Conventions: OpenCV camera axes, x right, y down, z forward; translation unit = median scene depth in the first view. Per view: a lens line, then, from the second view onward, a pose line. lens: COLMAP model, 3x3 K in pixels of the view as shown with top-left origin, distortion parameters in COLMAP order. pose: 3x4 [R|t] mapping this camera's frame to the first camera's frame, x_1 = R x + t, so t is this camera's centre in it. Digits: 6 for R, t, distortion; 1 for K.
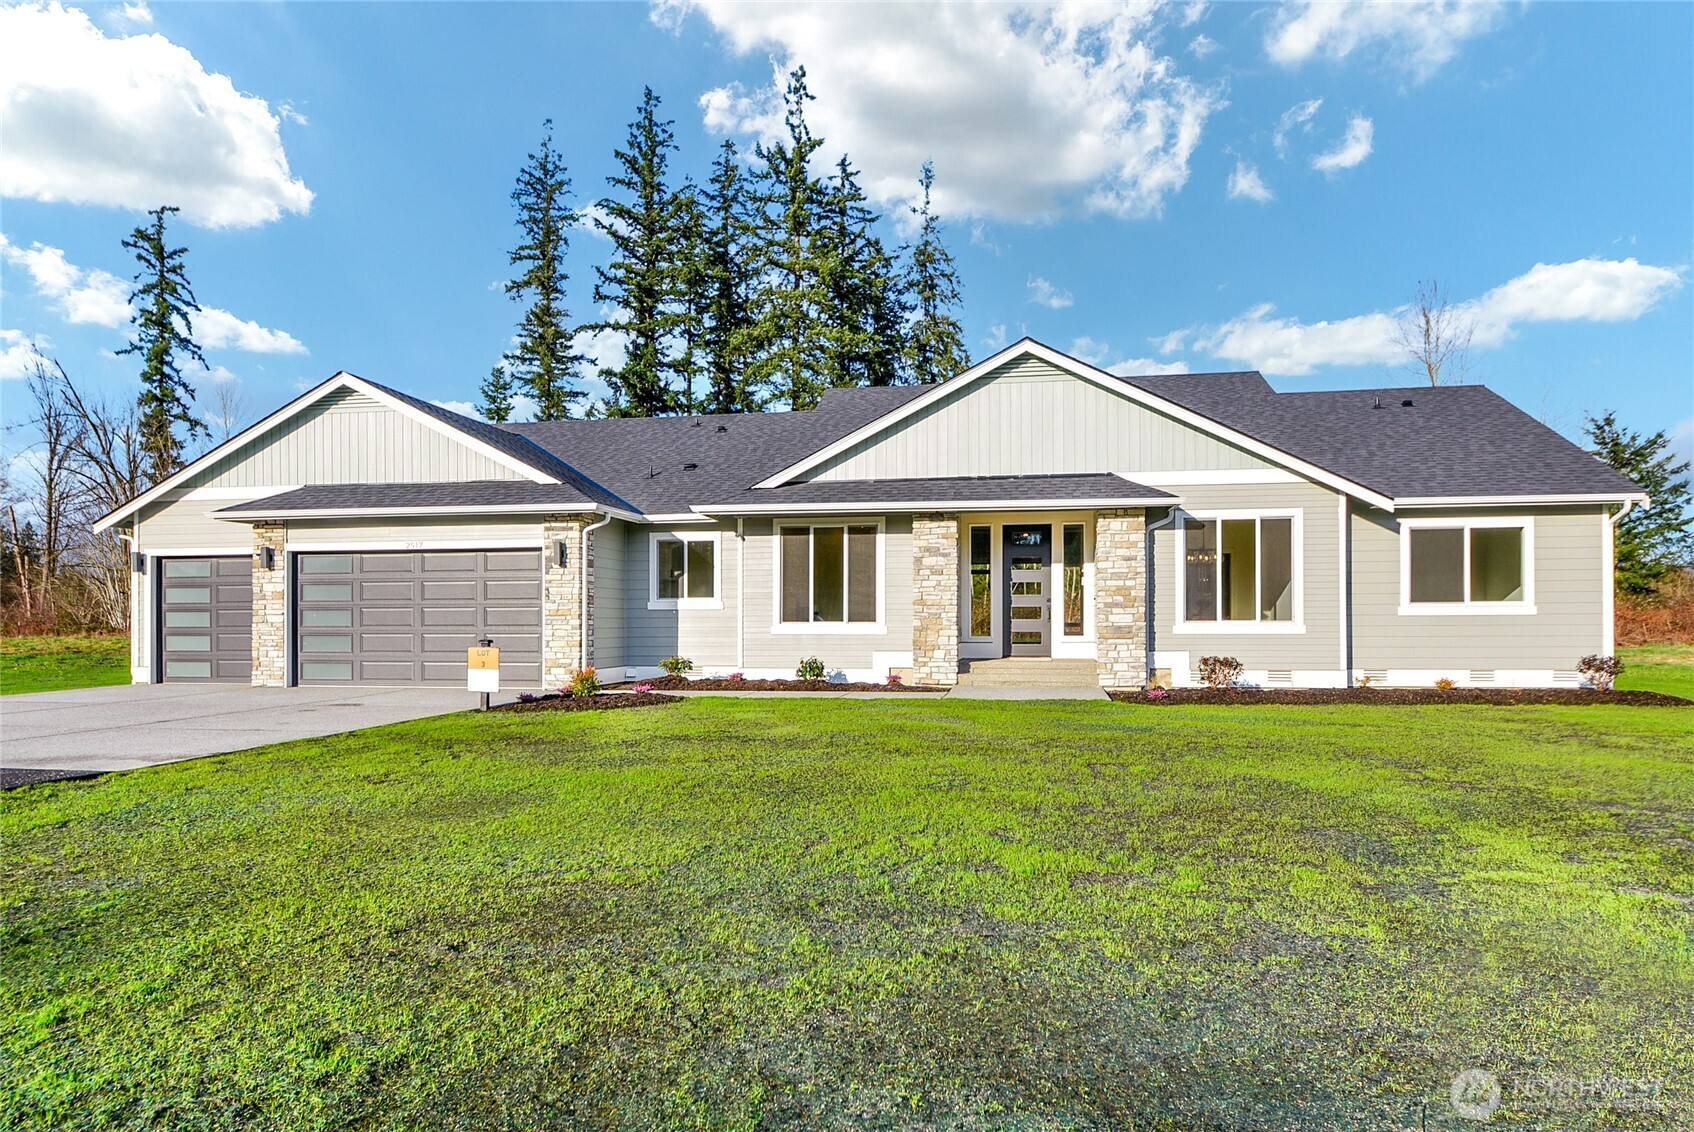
lens RADIAL K [[1008.6, 0, 839.9], [0, 1008.6, 572.5], [0, 0, 1]] dist [0.001728, -0.001760]
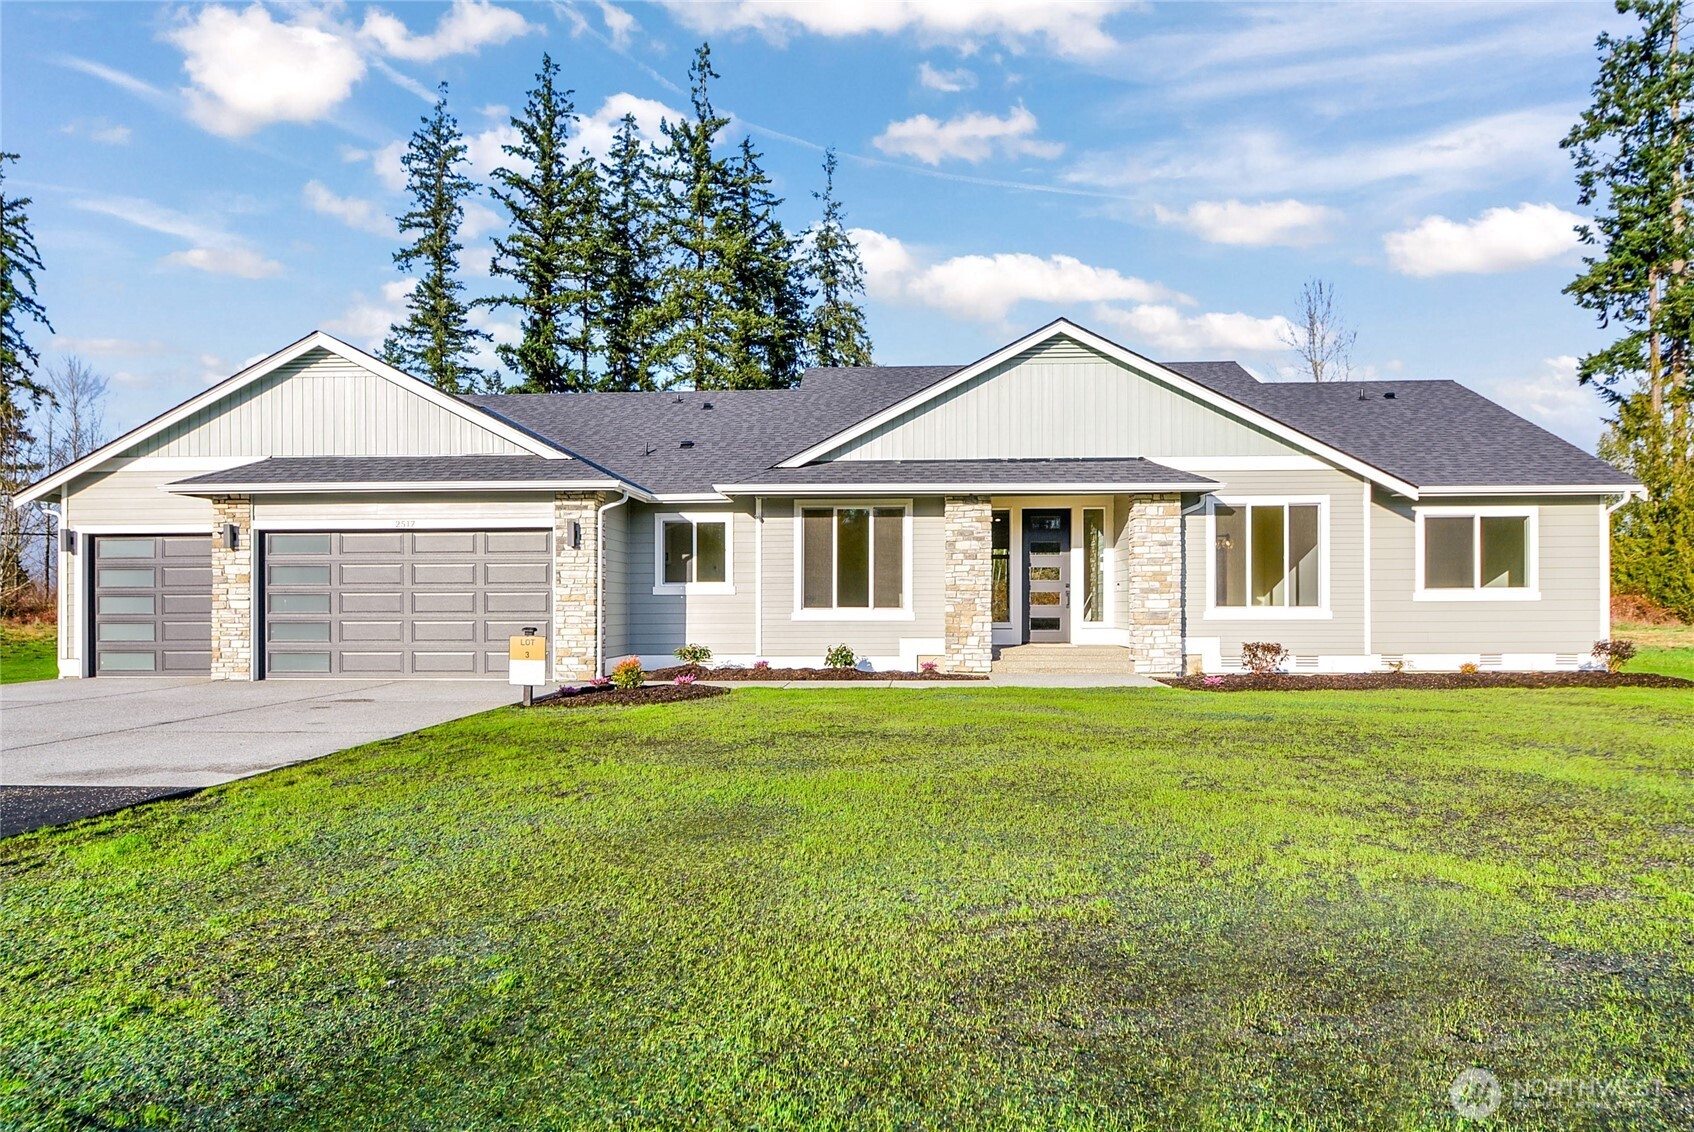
lens RADIAL K [[1008.6, 0, 852.1], [0, 1008.6, 561.4], [0, 0, 1]] dist [0.001728, -0.001760]
pose [[0.993297, 0.004709, 0.115498, -0.117926], [-0.005122, 0.999981, 0.003282, 0.001620], [-0.115480, -0.003852, 0.993302, 0.043682]]
